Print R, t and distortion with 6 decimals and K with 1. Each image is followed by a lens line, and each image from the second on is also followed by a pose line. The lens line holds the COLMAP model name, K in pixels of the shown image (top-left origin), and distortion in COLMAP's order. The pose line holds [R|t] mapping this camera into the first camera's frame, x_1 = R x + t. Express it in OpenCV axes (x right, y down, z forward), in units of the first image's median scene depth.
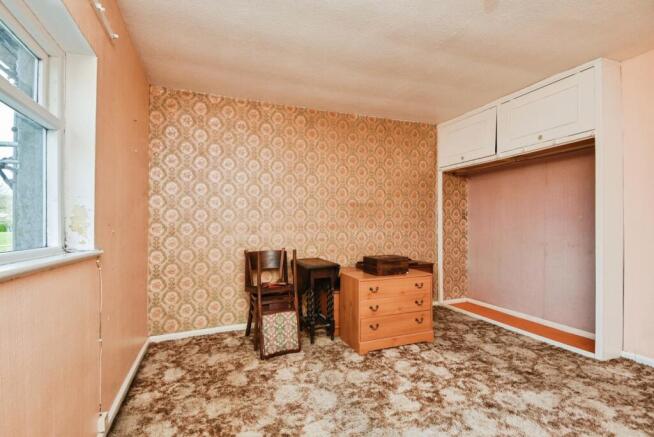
lens RADIAL K [[299.9, 0, 326.2], [0, 299.9, 221.2], [0, 0, 1]] dist [0.025438, -0.013455]
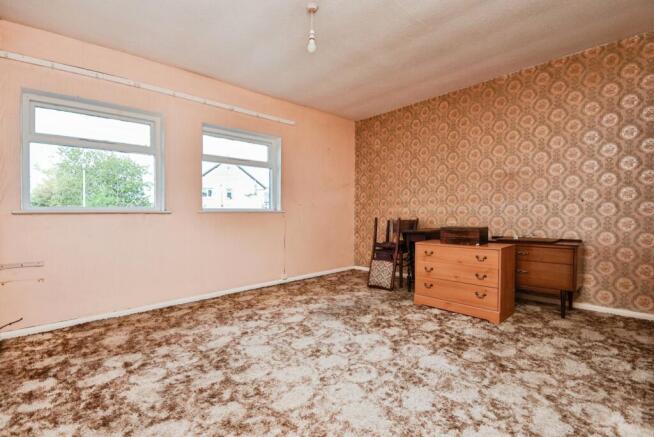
lens RADIAL K [[299.9, 0, 330.1], [0, 299.9, 215.6], [0, 0, 1]] dist [0.025438, -0.013455]
pose [[0.379299, 0.012527, -0.925189, 1.081849], [0.028012, 0.999295, 0.025015, 0.044776], [0.924850, -0.035404, 0.378681, 0.224940]]
